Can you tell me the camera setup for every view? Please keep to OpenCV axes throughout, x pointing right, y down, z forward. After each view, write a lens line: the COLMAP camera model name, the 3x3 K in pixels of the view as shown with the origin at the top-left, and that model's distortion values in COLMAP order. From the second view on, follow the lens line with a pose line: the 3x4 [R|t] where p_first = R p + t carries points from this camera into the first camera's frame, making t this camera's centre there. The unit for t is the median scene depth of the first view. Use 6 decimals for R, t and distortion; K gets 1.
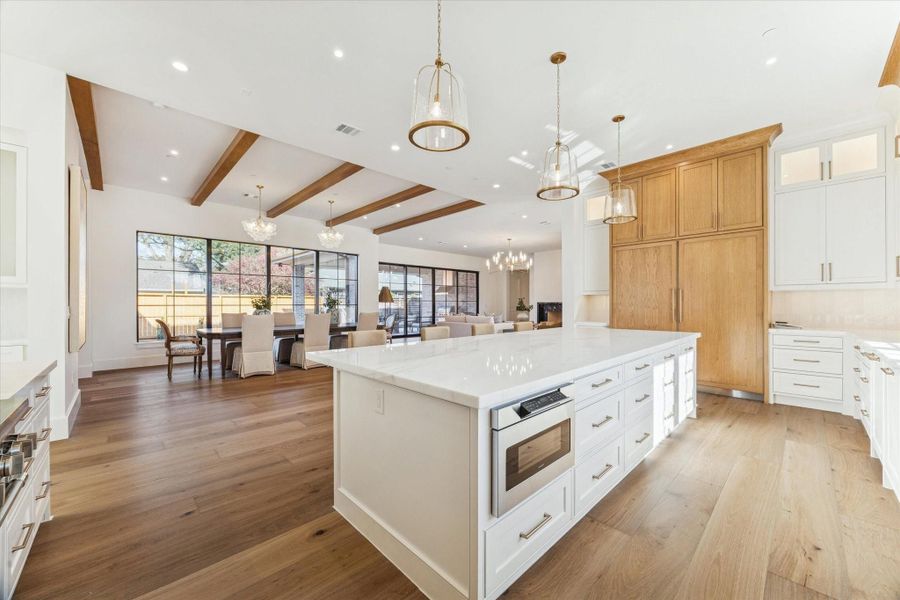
lens RADIAL K [[344.6, 0, 452.3], [0, 344.6, 304.6], [0, 0, 1]] dist [-0.002068, 0.000074]
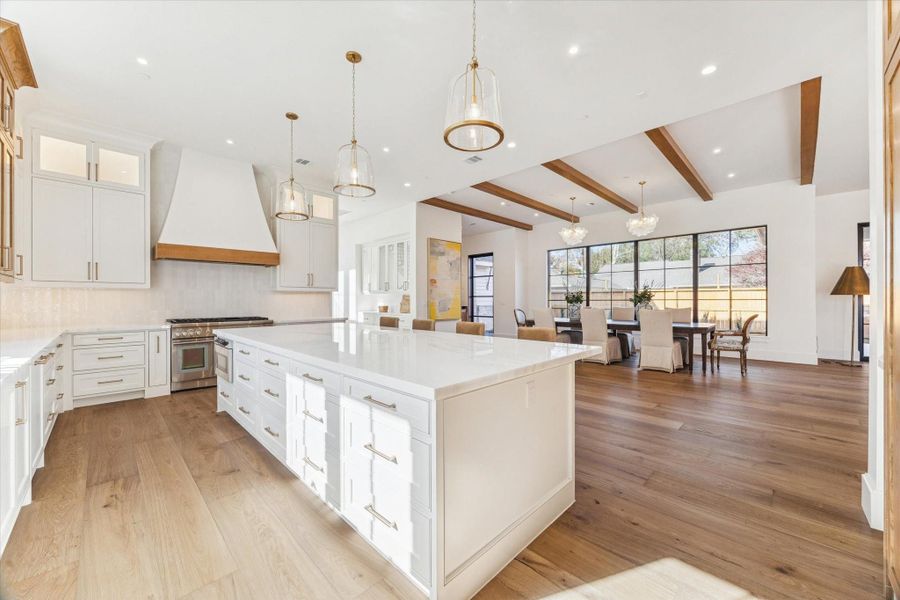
lens RADIAL K [[344.6, 0, 456.3], [0, 344.6, 301.2], [0, 0, 1]] dist [-0.002068, 0.000074]
pose [[0.025037, 0.007716, -0.999657, 0.313984], [0.001046, 0.999969, 0.007745, -0.002210], [0.999686, -0.001240, 0.025028, 0.301028]]
